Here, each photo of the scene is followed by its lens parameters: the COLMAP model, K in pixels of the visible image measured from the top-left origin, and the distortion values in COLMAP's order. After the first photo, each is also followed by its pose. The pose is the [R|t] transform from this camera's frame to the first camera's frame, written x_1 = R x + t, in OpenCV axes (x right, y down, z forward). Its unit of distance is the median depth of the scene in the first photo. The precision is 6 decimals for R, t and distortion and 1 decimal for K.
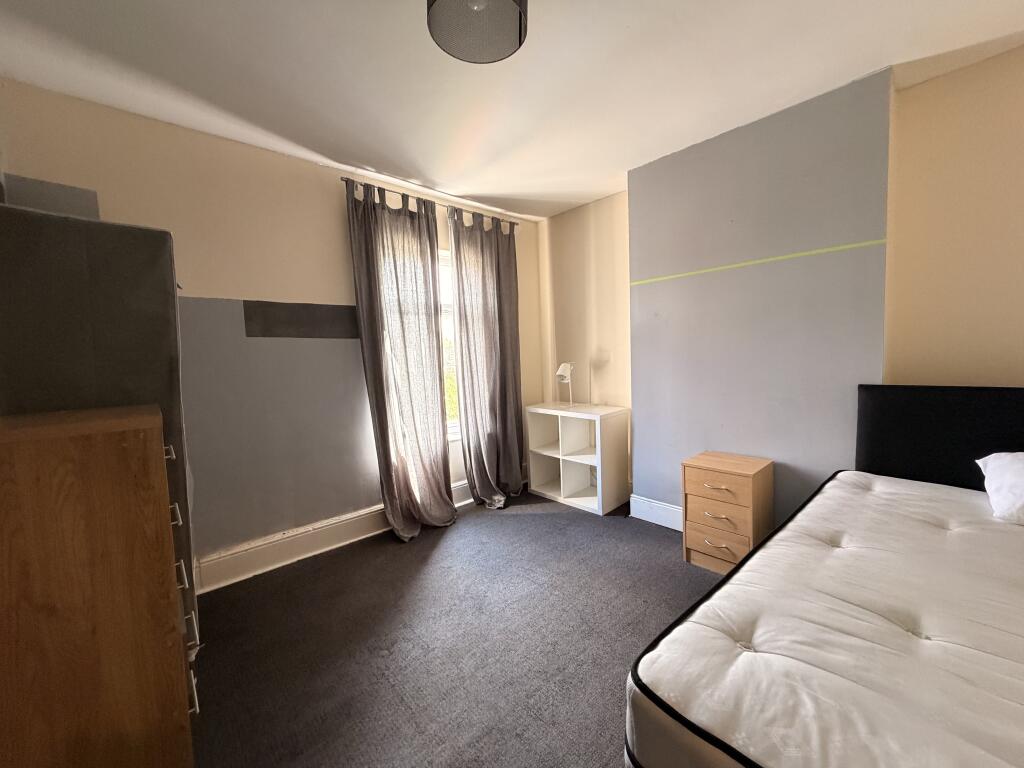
lens RADIAL K [[408.2, 0, 513.6], [0, 408.2, 385.2], [0, 0, 1]] dist [0.000362, 0.000158]
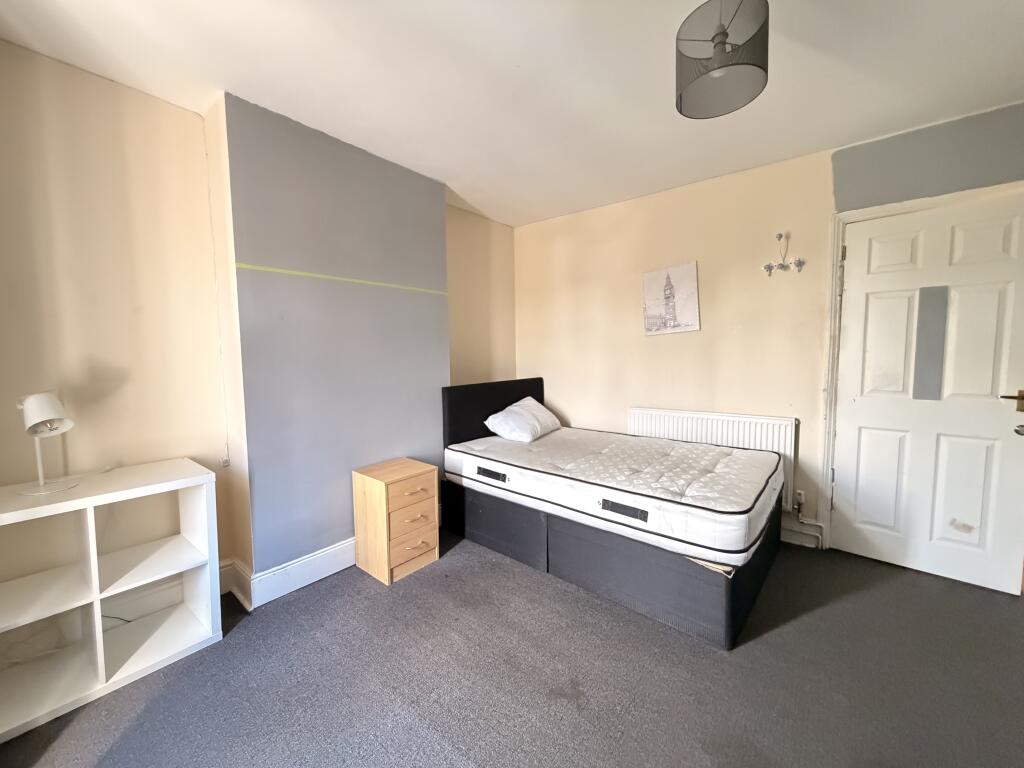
lens RADIAL K [[408.2, 0, 512.5], [0, 408.2, 380.9], [0, 0, 1]] dist [0.000362, 0.000158]
pose [[-0.146378, -0.036366, 0.988560, -0.555730], [0.085314, 0.995137, 0.049241, -0.064969], [-0.985543, 0.091545, -0.142564, 0.828620]]
